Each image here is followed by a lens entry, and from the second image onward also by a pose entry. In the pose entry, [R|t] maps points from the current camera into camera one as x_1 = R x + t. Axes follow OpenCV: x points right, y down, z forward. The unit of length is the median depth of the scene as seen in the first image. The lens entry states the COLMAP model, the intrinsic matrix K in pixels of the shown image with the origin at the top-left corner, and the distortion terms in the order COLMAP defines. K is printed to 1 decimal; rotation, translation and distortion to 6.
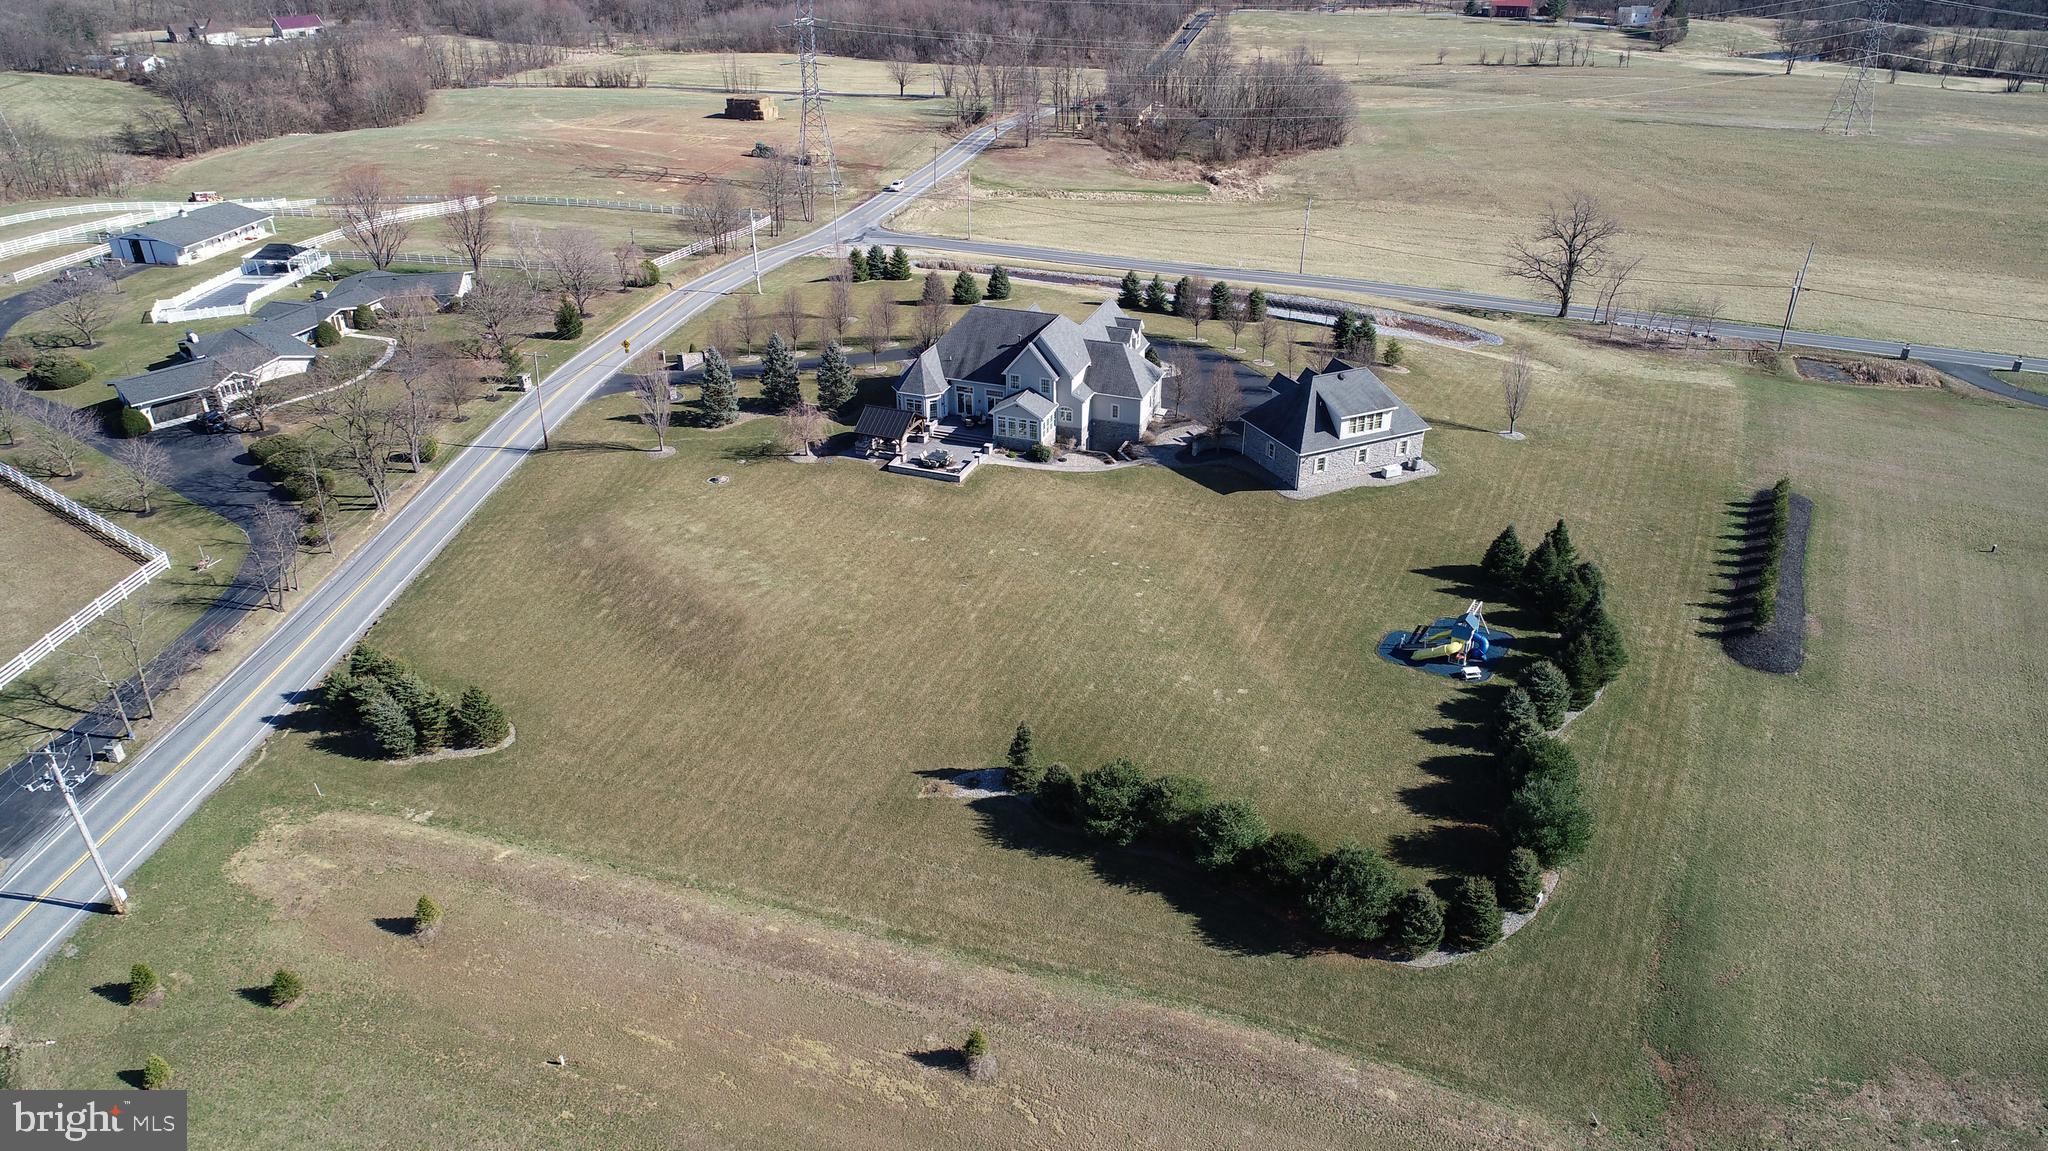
lens RADIAL K [[1374.7, 0, 1017.2], [0, 1374.7, 576.8], [0, 0, 1]] dist [-0.001558, -0.001274]
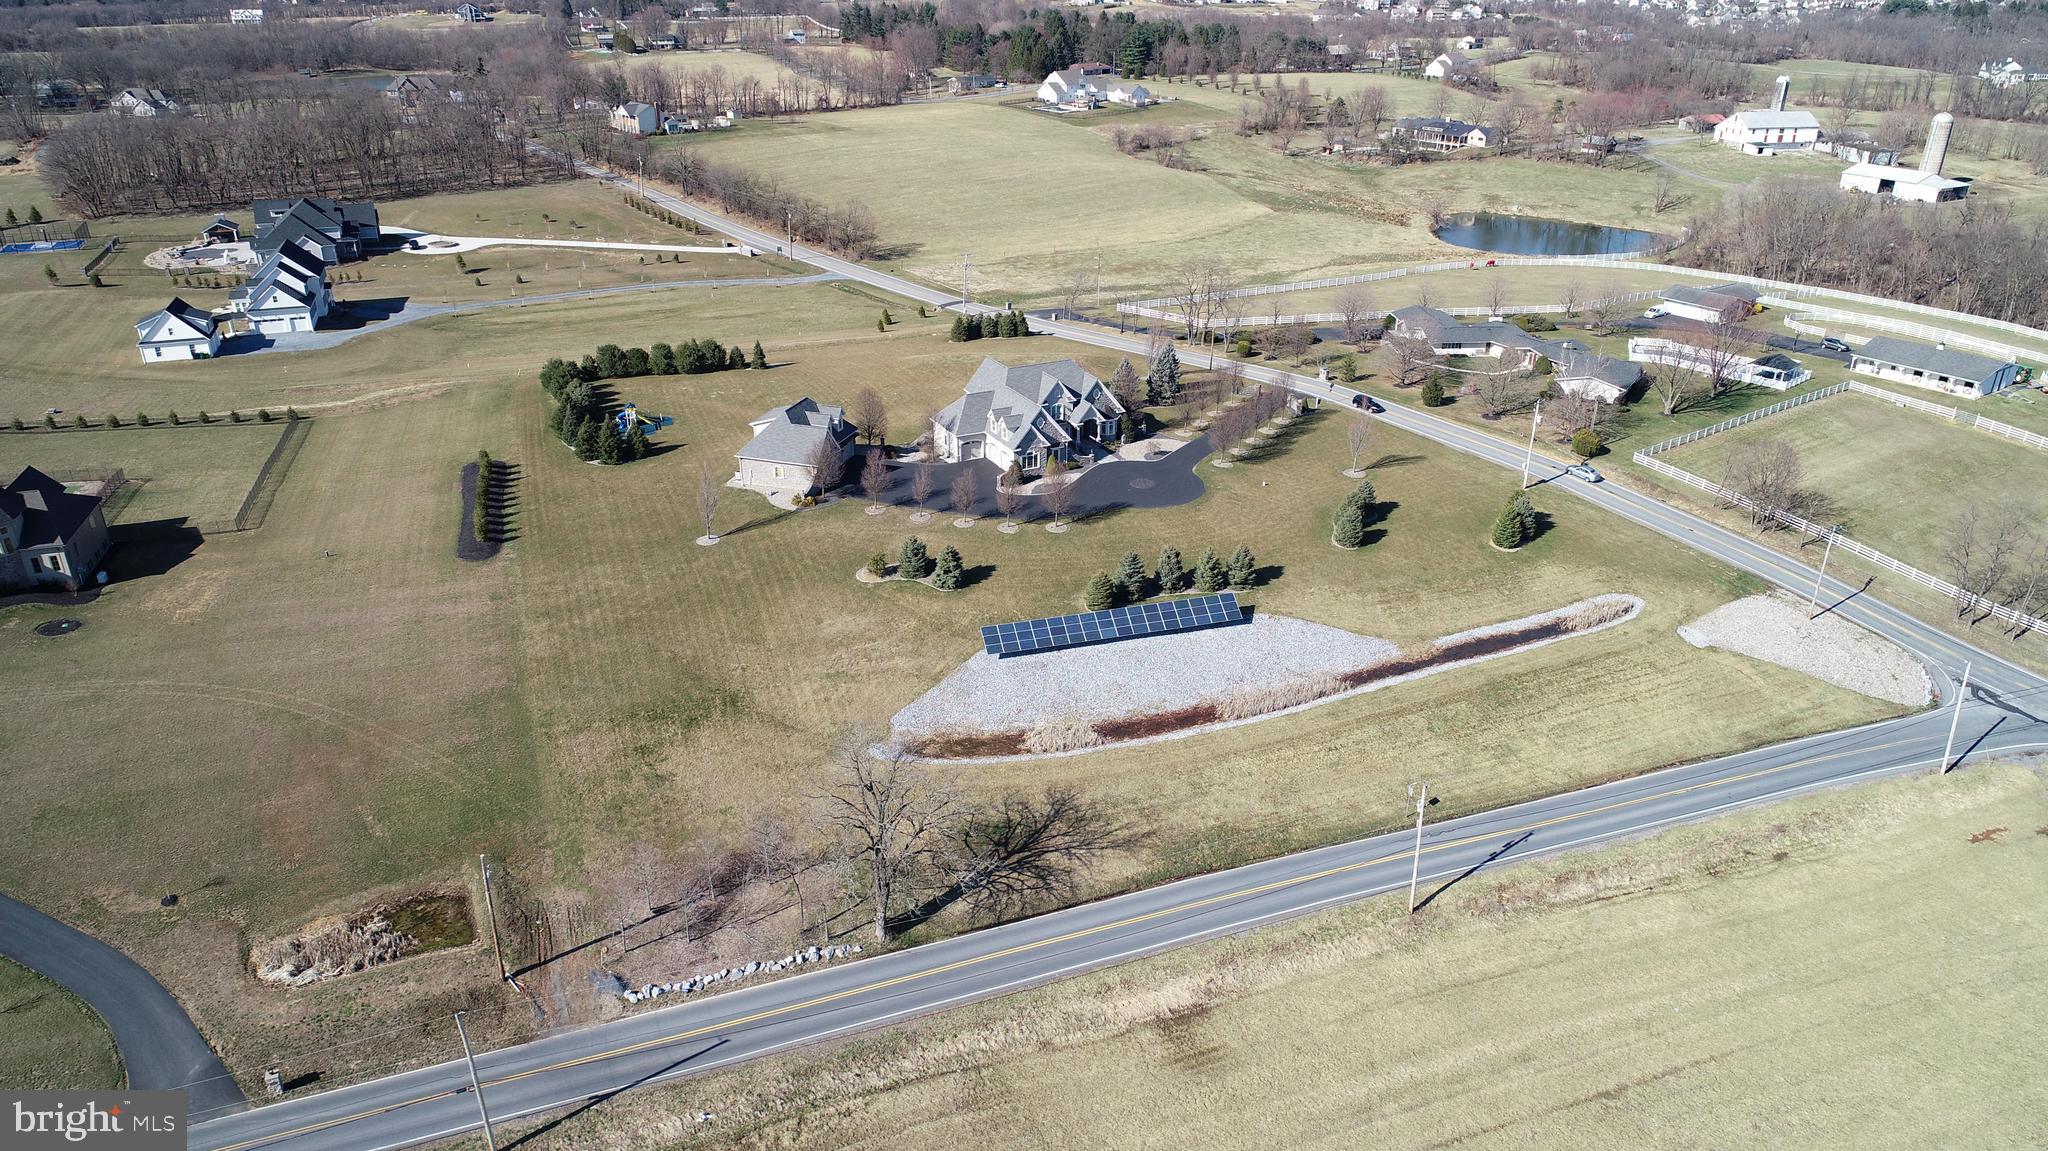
lens RADIAL K [[1374.7, 0, 1042.2], [0, 1374.7, 574.9], [0, 0, 1]] dist [-0.001558, -0.001274]
pose [[-0.668029, 0.312101, -0.675522, 0.938178], [-0.365719, 0.652894, 0.663309, -0.915347], [0.648064, 0.690161, -0.322011, 1.543316]]
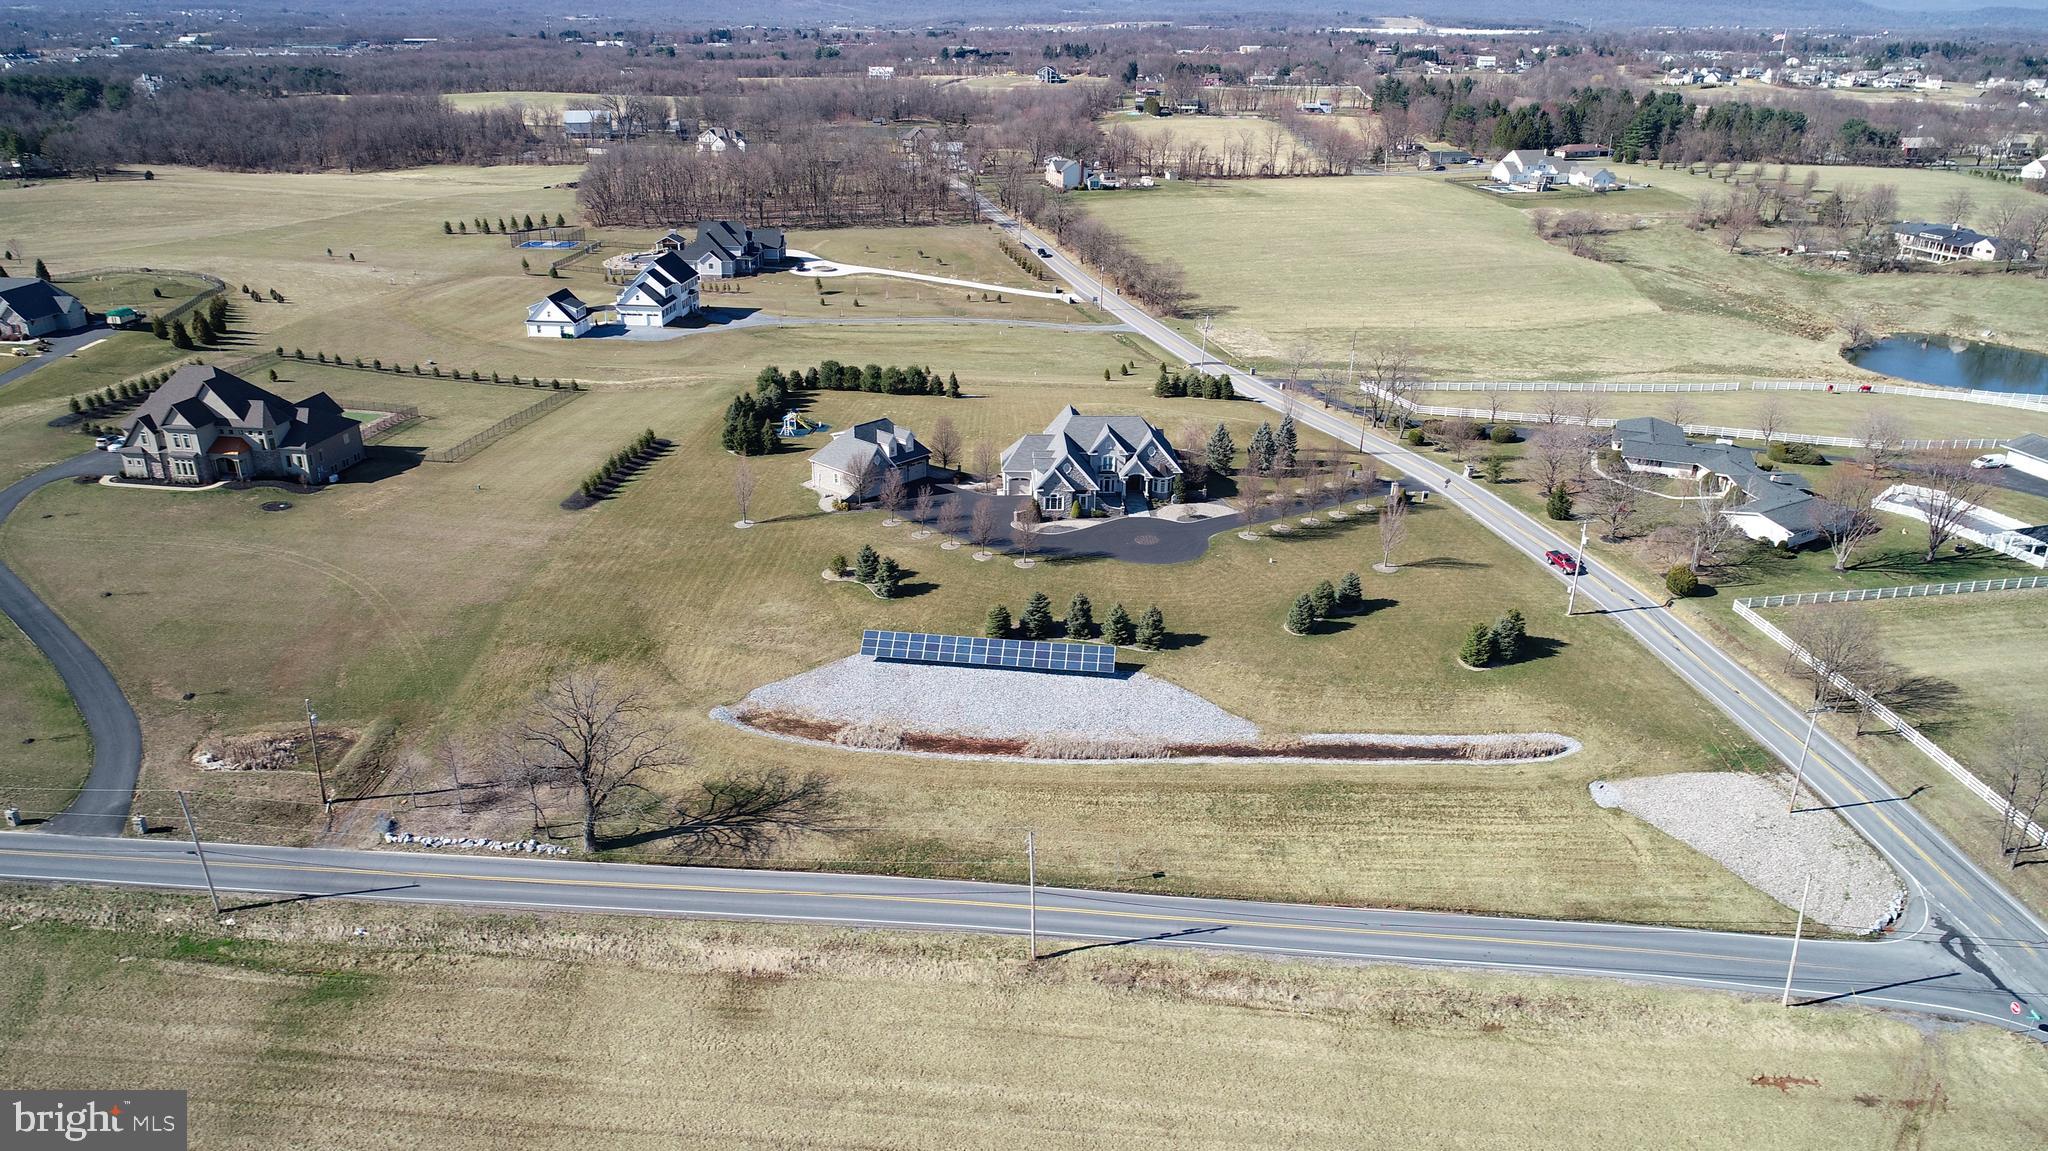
lens RADIAL K [[1374.7, 0, 1031.8], [0, 1374.7, 586.5], [0, 0, 1]] dist [-0.001558, -0.001274]
pose [[-0.919600, 0.146221, -0.364630, 0.587250], [-0.199260, 0.626299, 0.753688, -1.087528], [0.338573, 0.765747, -0.546808, 1.833791]]
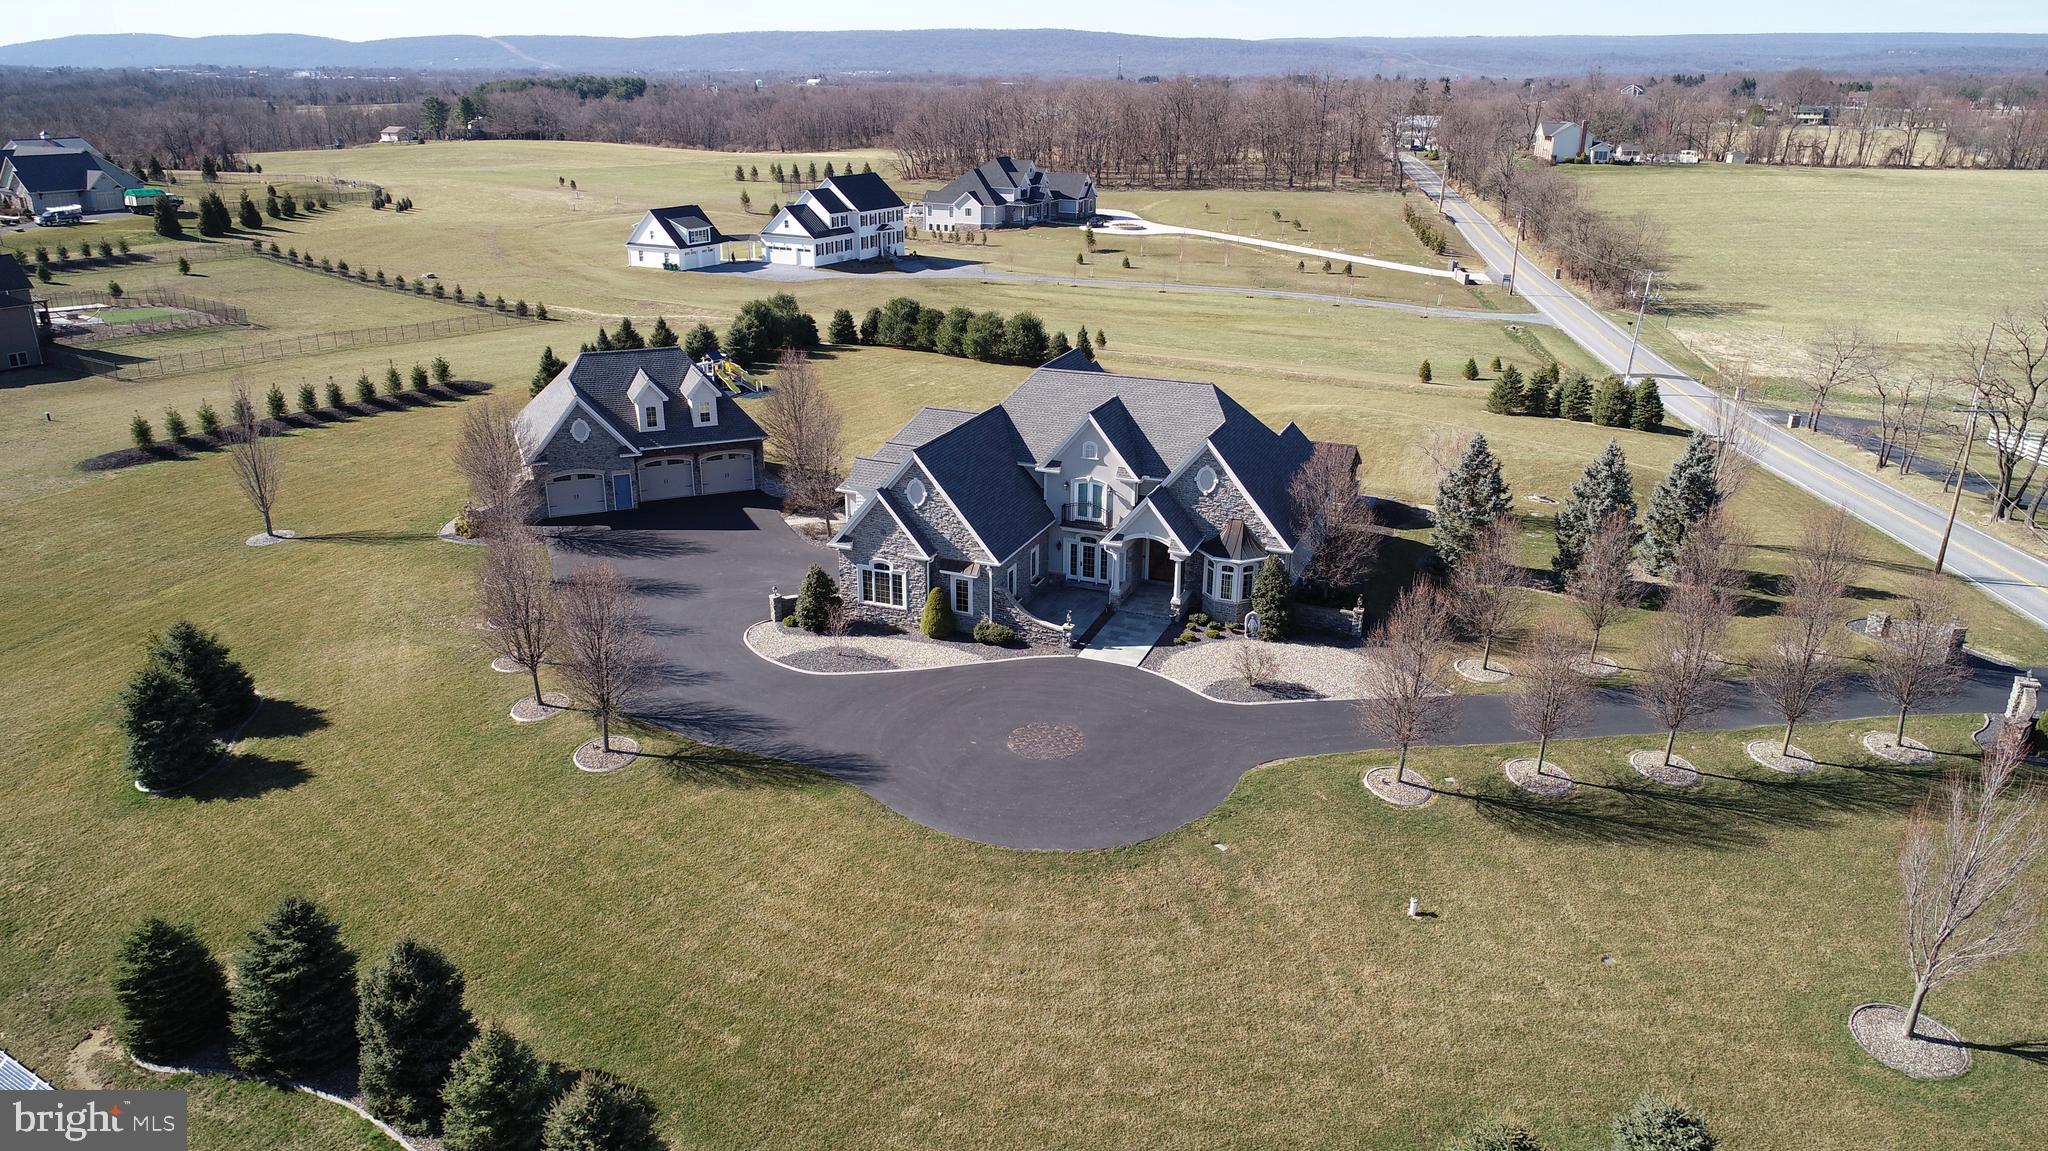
lens RADIAL K [[1374.7, 0, 1013.1], [0, 1374.7, 554.8], [0, 0, 1]] dist [-0.001558, -0.001274]
pose [[-0.999766, -0.007339, 0.020355, 0.028559], [0.010418, 0.661230, 0.750111, -0.521921], [-0.018964, 0.750147, -0.660999, 1.372372]]
